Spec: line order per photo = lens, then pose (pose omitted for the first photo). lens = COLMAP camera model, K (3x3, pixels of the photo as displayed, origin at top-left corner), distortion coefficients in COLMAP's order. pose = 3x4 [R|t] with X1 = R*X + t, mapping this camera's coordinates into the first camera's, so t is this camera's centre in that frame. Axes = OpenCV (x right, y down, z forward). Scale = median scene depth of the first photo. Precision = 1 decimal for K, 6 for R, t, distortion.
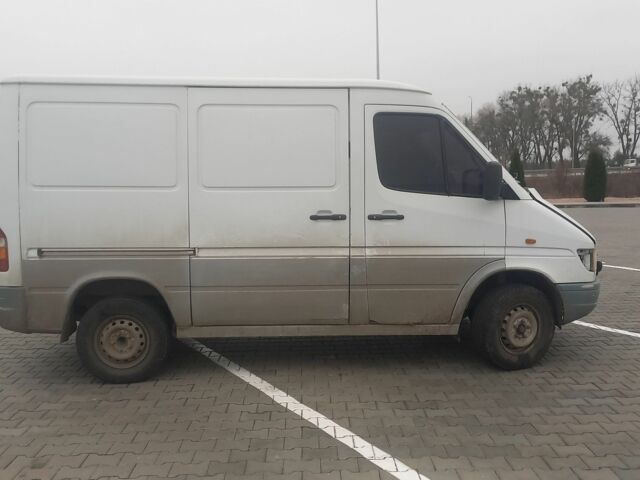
lens RADIAL K [[617.8, 0, 304.6], [0, 617.8, 240.2], [0, 0, 1]] dist [0.148860, -0.240520]
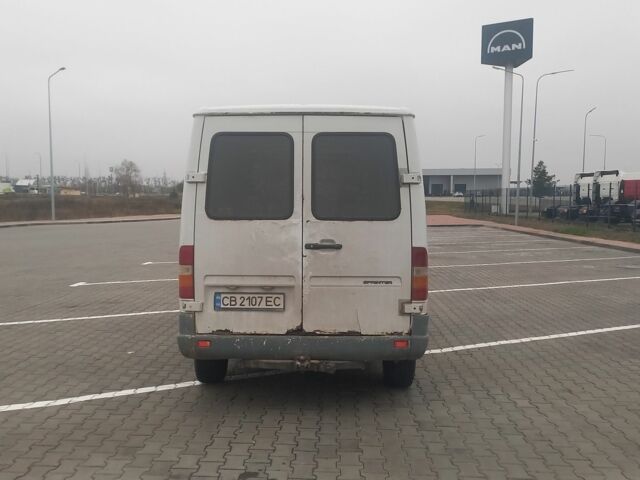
lens RADIAL K [[617.8, 0, 304.6], [0, 617.8, 240.2], [0, 0, 1]] dist [0.148860, -0.240520]
pose [[0.058906, -0.041785, 0.997389, -1.473896], [0.095400, 0.994786, 0.036042, -0.099635], [-0.993695, 0.093027, 0.062585, 1.112053]]
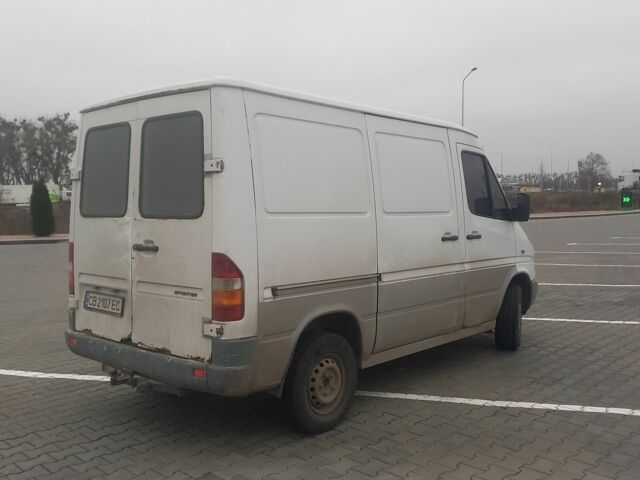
lens RADIAL K [[617.8, 0, 304.6], [0, 617.8, 240.2], [0, 0, 1]] dist [0.148860, -0.240520]
pose [[0.703992, -0.034986, 0.709345, -0.955533], [0.072392, 0.997119, -0.022666, -0.026897], [-0.706509, 0.067307, 0.704496, 0.377777]]
